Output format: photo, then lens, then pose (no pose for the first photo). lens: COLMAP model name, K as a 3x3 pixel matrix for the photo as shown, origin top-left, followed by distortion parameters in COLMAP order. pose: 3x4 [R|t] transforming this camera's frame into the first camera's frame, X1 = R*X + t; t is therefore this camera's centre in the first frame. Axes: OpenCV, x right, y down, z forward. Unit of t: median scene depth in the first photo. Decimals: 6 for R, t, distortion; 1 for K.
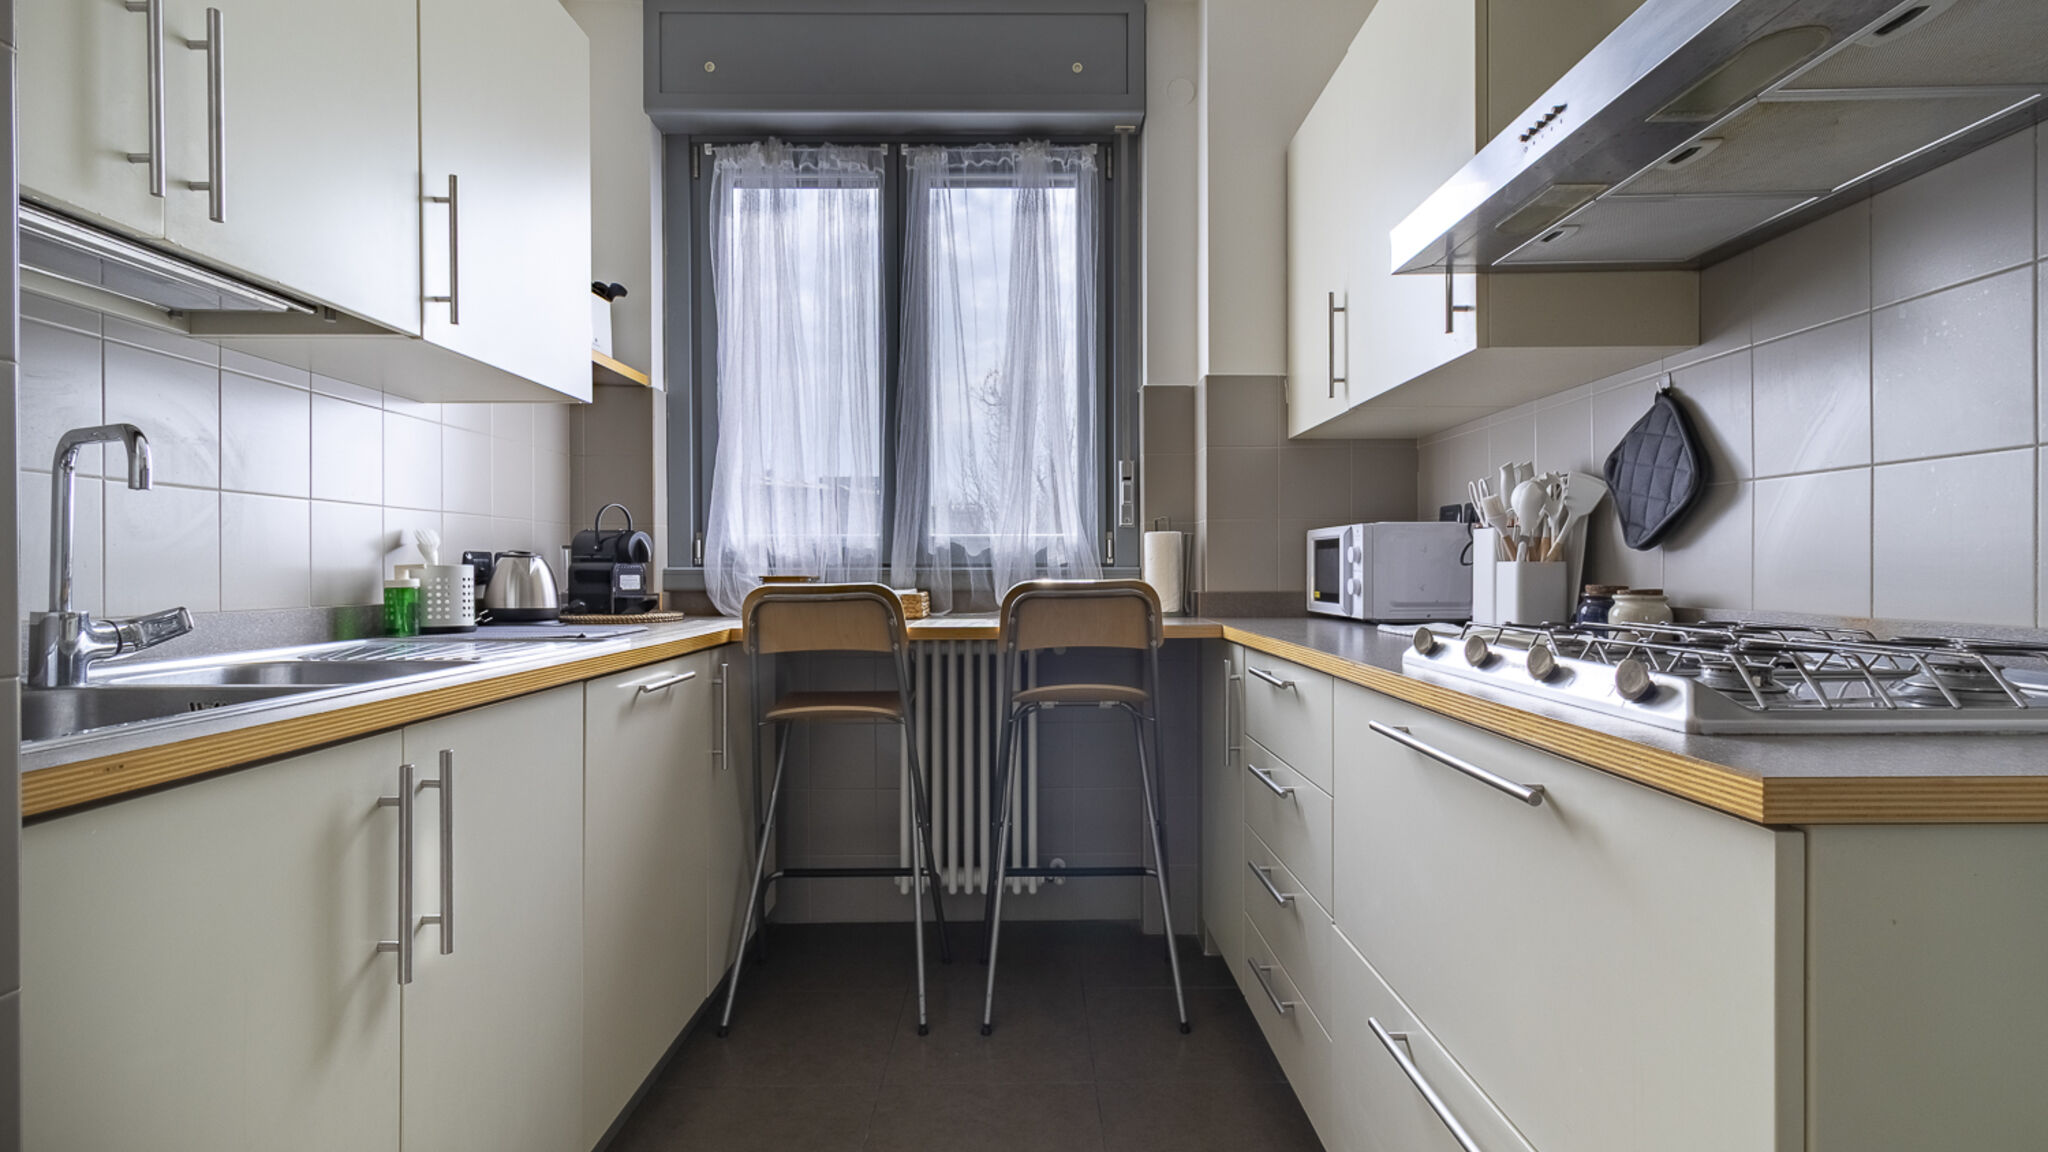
lens RADIAL K [[946.3, 0, 1028.0], [0, 946.3, 571.1], [0, 0, 1]] dist [0.002259, 0.000086]
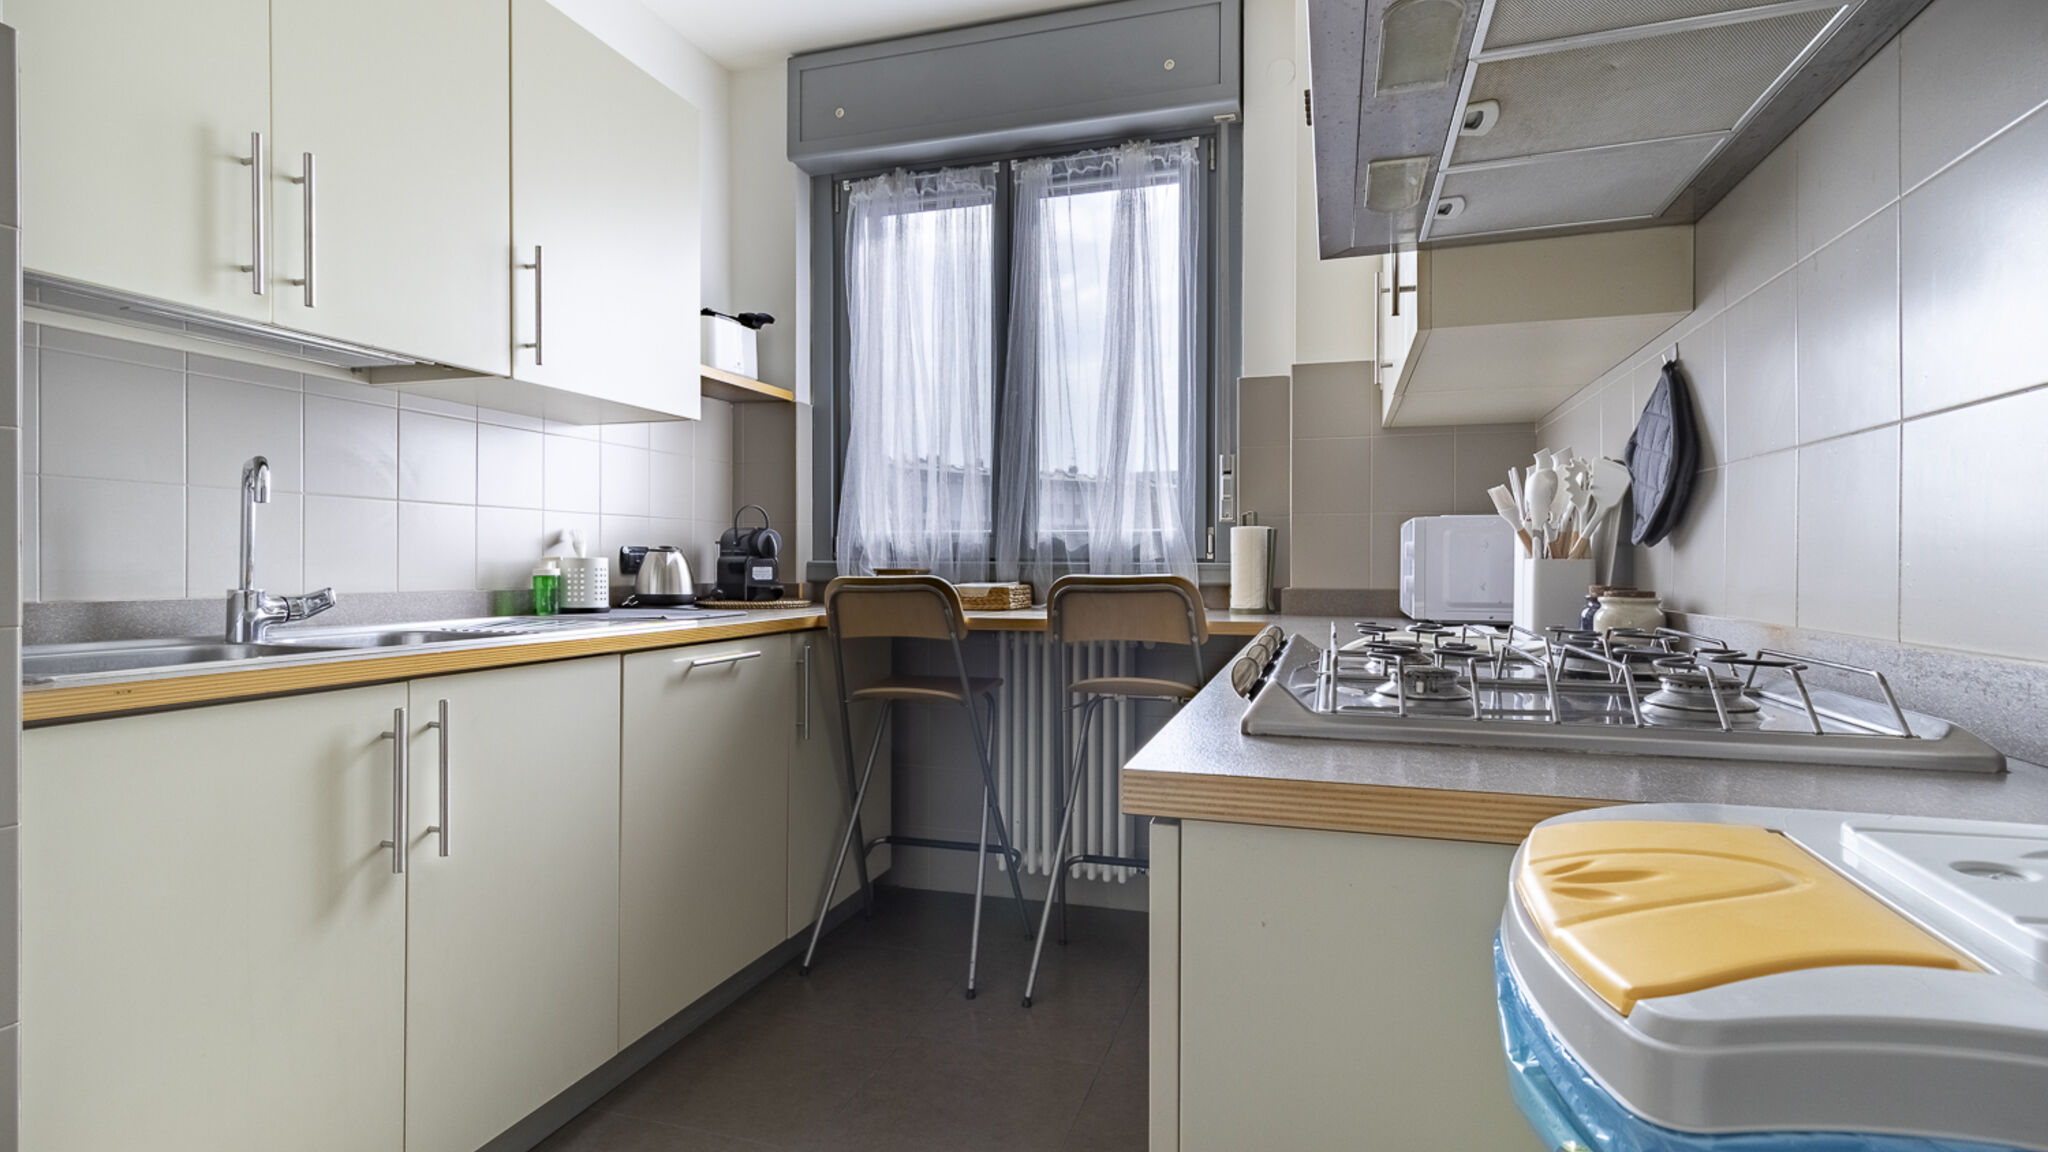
lens RADIAL K [[945.1, 0, 1020.6], [0, 945.1, 566.2], [0, 0, 1]] dist [0.002858, 0.001508]
pose [[0.956374, 0.006772, -0.292068, 0.215892], [-0.006544, 0.999977, 0.001756, -0.001016], [0.292073, 0.000232, 0.956396, -0.004819]]
